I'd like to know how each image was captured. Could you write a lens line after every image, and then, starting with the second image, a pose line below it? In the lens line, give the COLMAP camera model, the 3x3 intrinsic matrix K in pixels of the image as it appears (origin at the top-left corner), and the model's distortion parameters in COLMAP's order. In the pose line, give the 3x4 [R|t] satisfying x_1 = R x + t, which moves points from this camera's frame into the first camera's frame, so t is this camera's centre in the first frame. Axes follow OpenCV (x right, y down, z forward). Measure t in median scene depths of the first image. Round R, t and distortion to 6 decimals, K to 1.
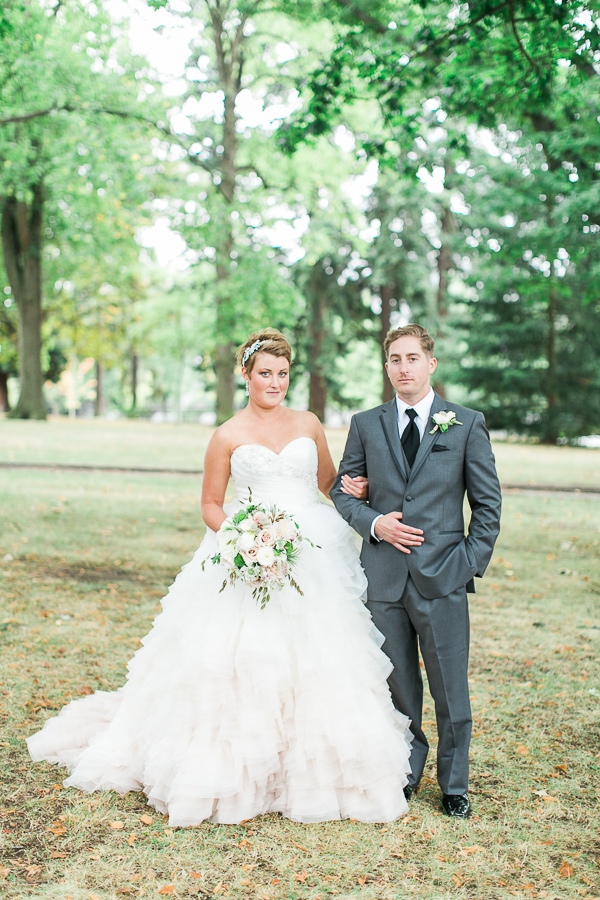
lens RADIAL K [[1301.6, 0, 324.1], [0, 1301.6, 471.0], [0, 0, 1]] dist [0.003874, 0.157950]
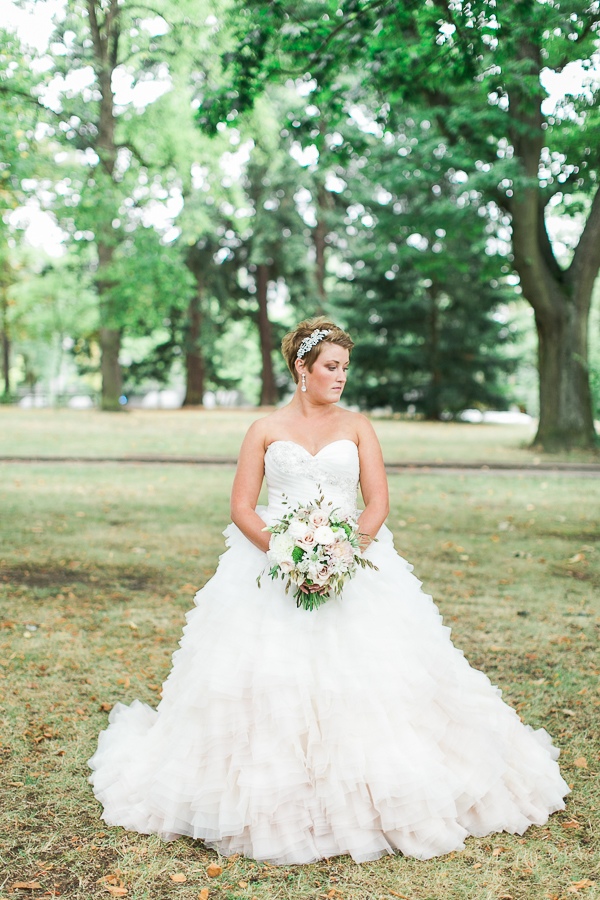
lens RADIAL K [[1301.6, 0, 324.1], [0, 1301.6, 471.0], [0, 0, 1]] dist [0.003874, 0.157950]
pose [[0.995071, -0.029168, 0.094776, -0.035956], [0.027680, 0.999473, 0.016976, -0.003941], [-0.095221, -0.014269, 0.995354, 0.031152]]
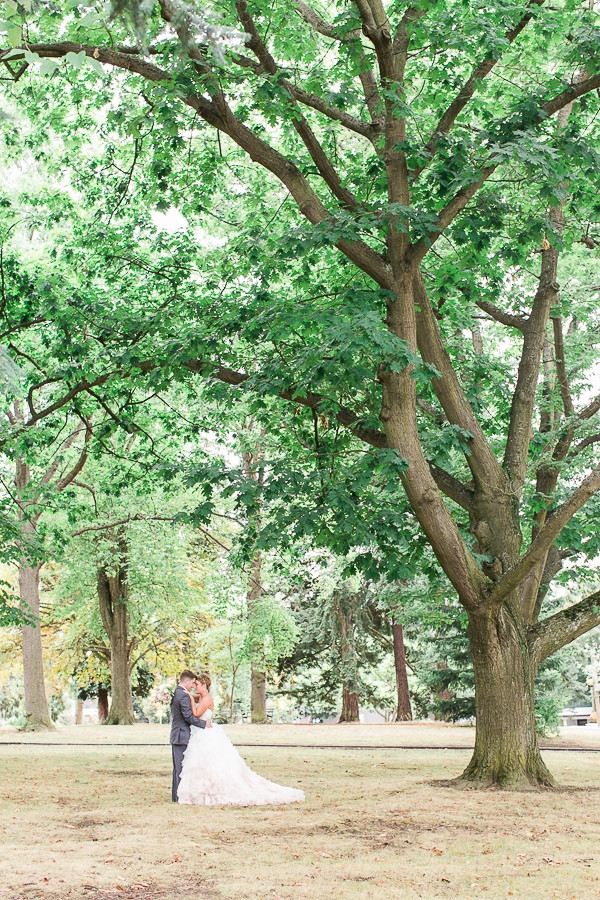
lens RADIAL K [[1301.6, 0, 324.1], [0, 1301.6, 471.0], [0, 0, 1]] dist [0.003874, 0.157950]
pose [[0.996056, -0.054362, -0.070118, 0.749749], [0.036593, 0.971668, -0.233501, 0.224578], [0.080824, 0.230014, 0.969825, -2.772189]]
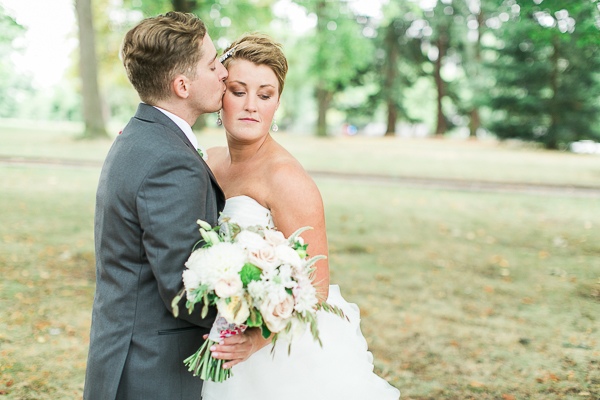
lens RADIAL K [[856.4, 0, 298.2], [0, 856.4, 223.5], [0, 0, 1]] dist [-0.012240, 0.068414]
pose [[0.993223, 0.014373, -0.115331, 0.033358], [-0.006552, 0.997670, 0.067912, -0.010164], [0.116039, -0.066696, 0.991003, 0.164419]]
